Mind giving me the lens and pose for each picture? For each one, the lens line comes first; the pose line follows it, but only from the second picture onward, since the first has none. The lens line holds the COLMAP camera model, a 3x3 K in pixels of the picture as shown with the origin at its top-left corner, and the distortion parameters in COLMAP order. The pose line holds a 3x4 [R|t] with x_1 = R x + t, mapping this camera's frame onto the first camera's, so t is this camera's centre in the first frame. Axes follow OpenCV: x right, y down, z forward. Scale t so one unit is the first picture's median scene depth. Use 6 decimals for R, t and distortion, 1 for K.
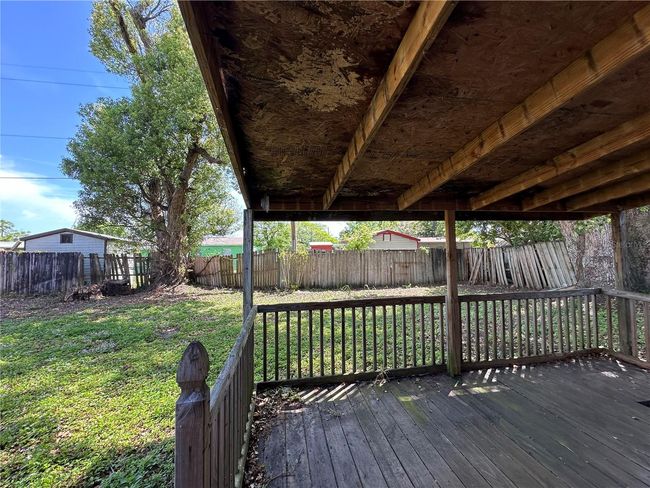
lens RADIAL K [[258.6, 0, 325.1], [0, 258.6, 243.5], [0, 0, 1]] dist [-0.006379, 0.001448]
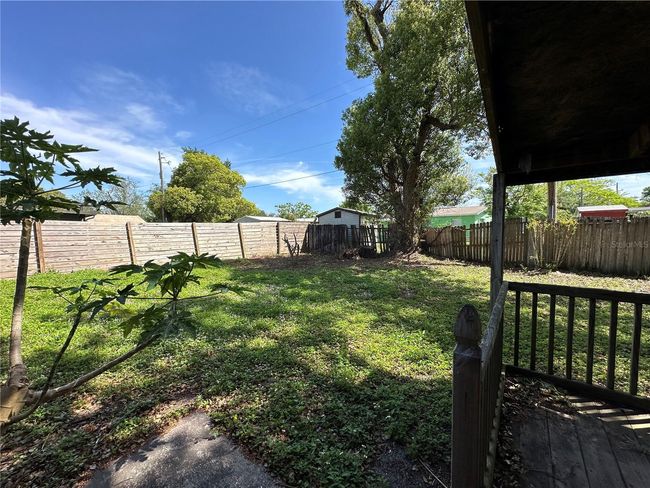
lens RADIAL K [[258.6, 0, 323.4], [0, 258.6, 243.7], [0, 0, 1]] dist [-0.006379, 0.001448]
pose [[0.672258, 0.045685, -0.738906, -0.032927], [0.038365, 0.994603, 0.096398, -0.001956], [0.739322, -0.093152, 0.666877, -0.044314]]
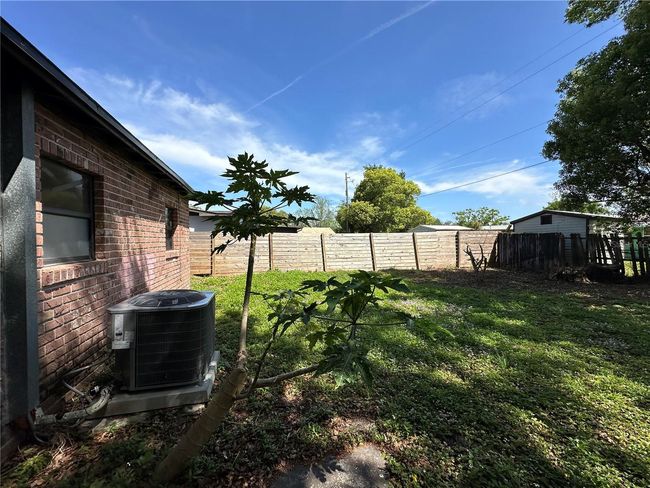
lens RADIAL K [[258.6, 0, 326.6], [0, 258.6, 244.7], [0, 0, 1]] dist [-0.006379, 0.001448]
pose [[0.103500, 0.028646, -0.994217, -0.157526], [0.054908, 0.997896, 0.034468, -0.011315], [0.993113, -0.058158, 0.101709, -0.018833]]
